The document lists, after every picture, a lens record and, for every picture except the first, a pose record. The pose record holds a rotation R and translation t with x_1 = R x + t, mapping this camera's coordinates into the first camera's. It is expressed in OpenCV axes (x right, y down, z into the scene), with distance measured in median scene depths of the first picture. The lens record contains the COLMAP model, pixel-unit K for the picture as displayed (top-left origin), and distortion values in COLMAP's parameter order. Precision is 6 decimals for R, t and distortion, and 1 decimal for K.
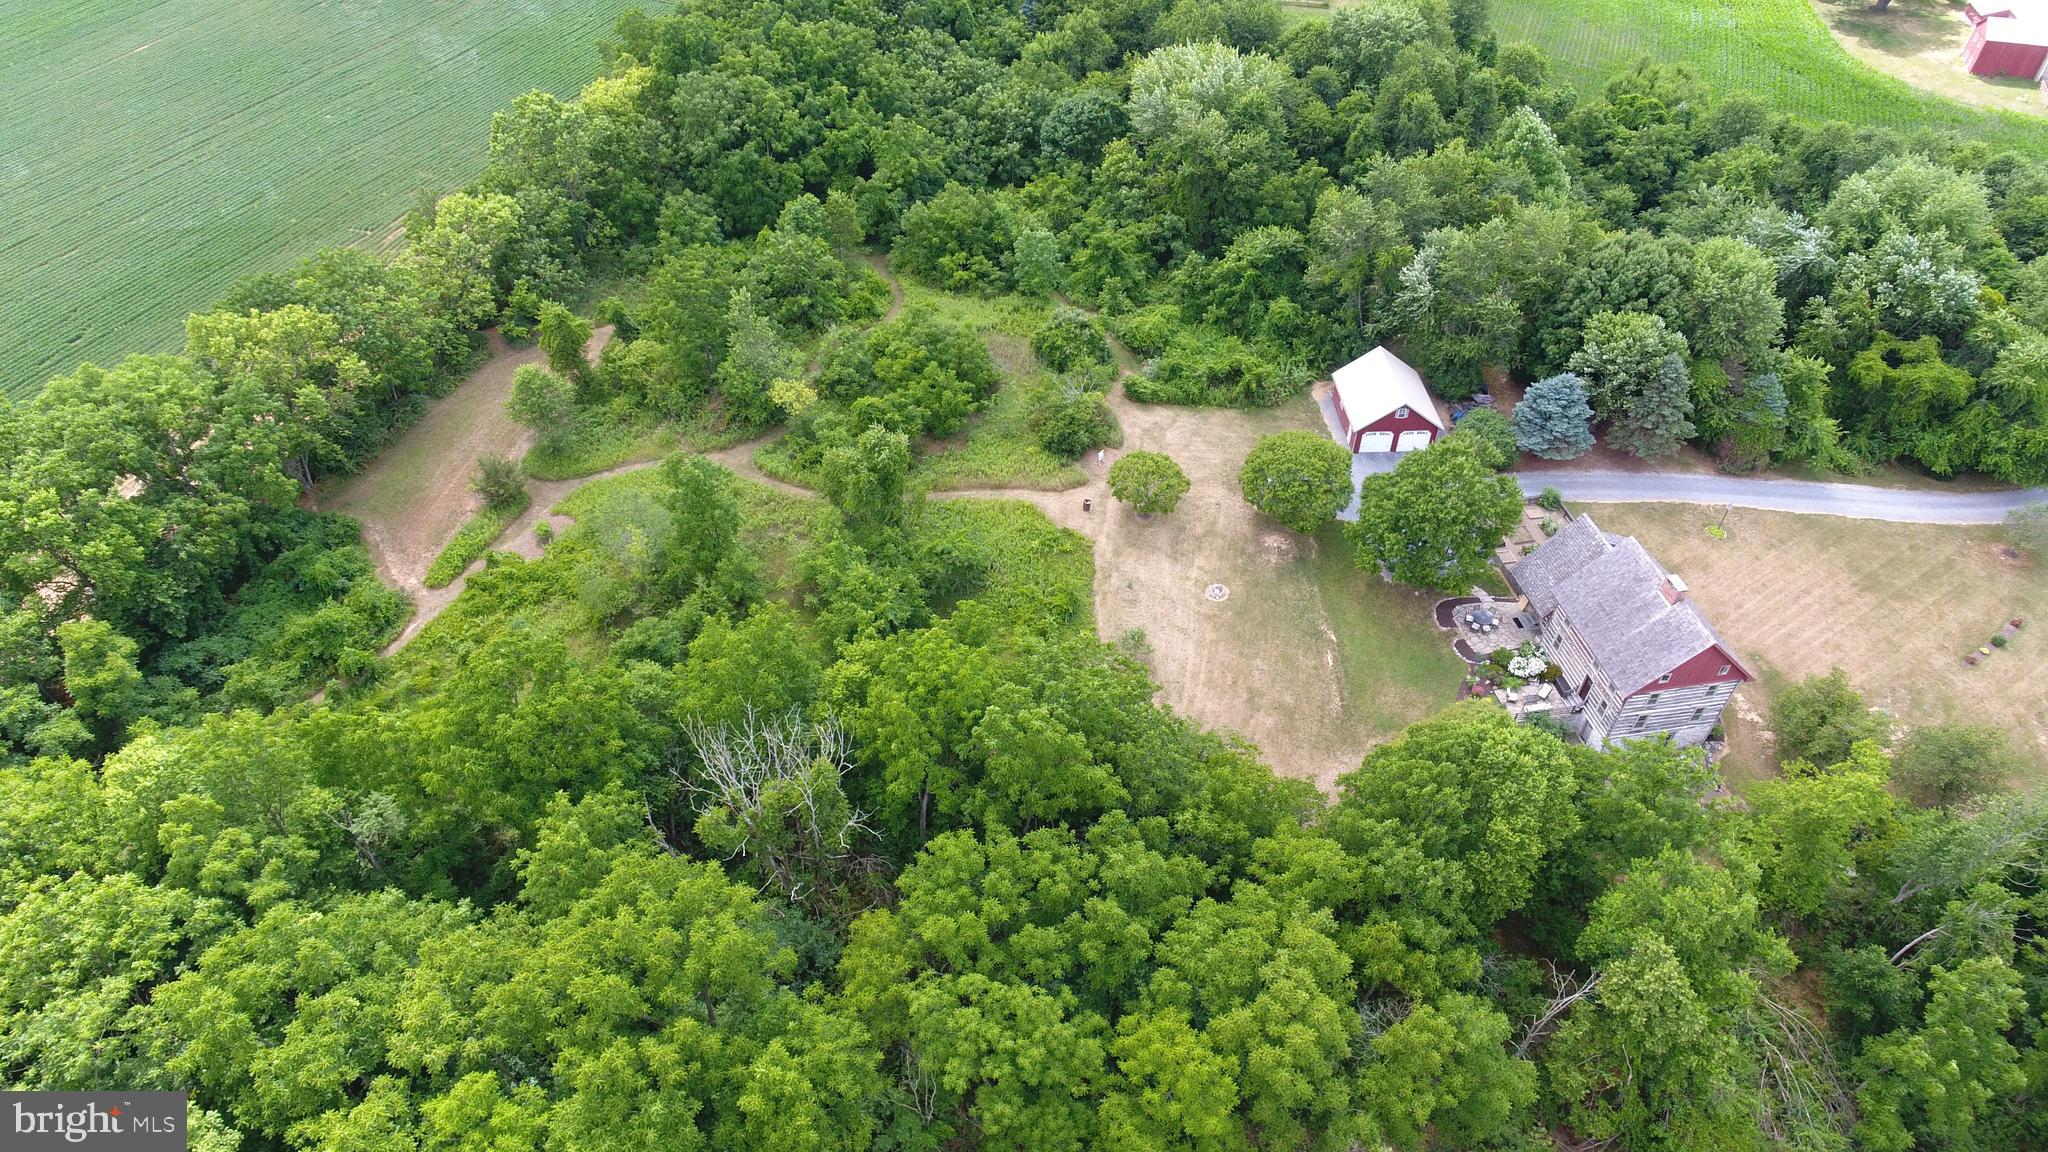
lens RADIAL K [[1190.8, 0, 1024.0], [0, 1190.8, 576.0], [0, 0, 1]] dist [0.003273, -0.000362]
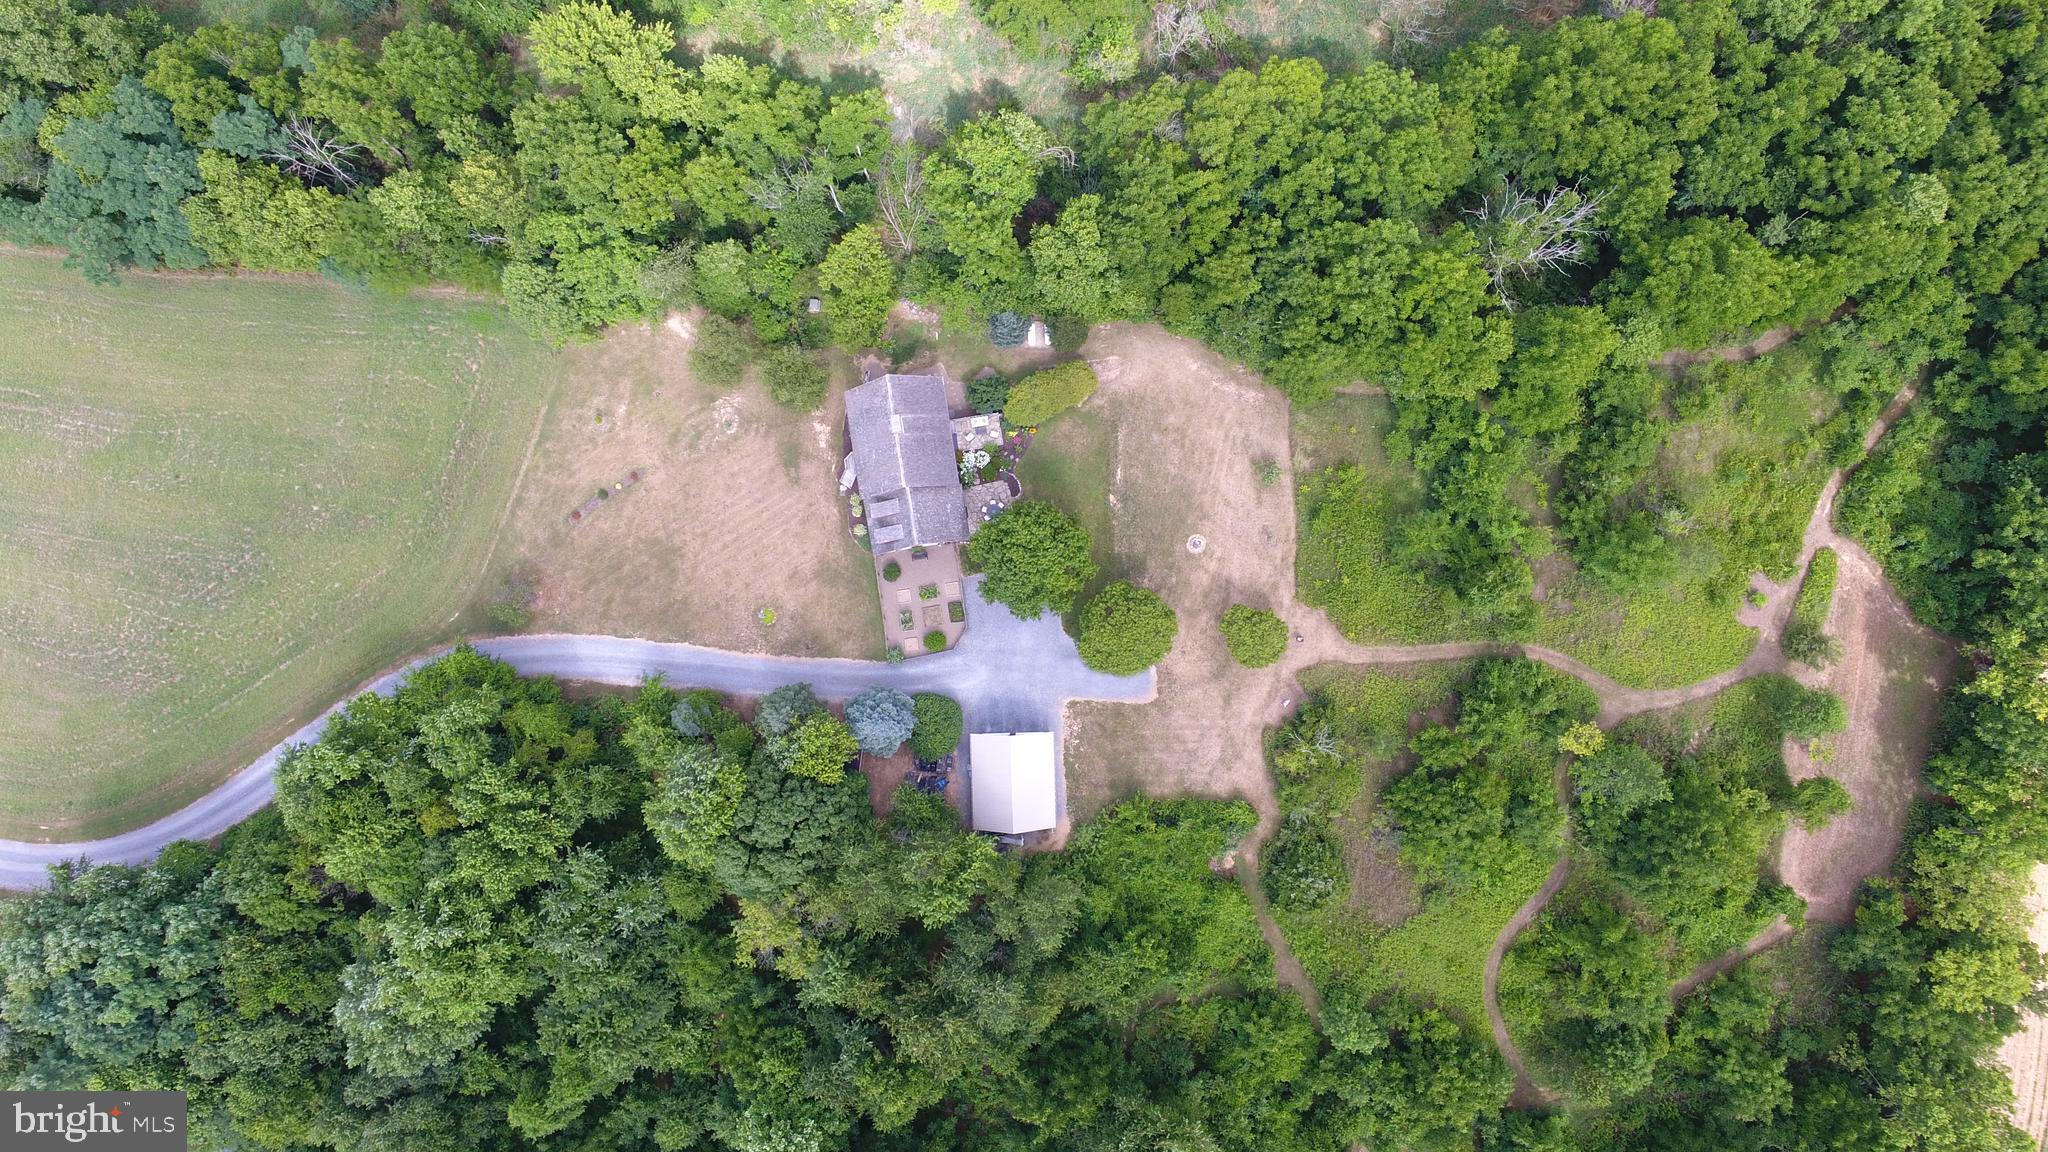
lens RADIAL K [[1190.8, 0, 1024.0], [0, 1190.8, 576.0], [0, 0, 1]] dist [0.003273, -0.000362]
pose [[-0.999992, 0.003621, -0.001556, 0.333841], [-0.003589, -0.673431, 0.739241, -0.899315], [0.001629, 0.739241, 0.673439, 0.177060]]
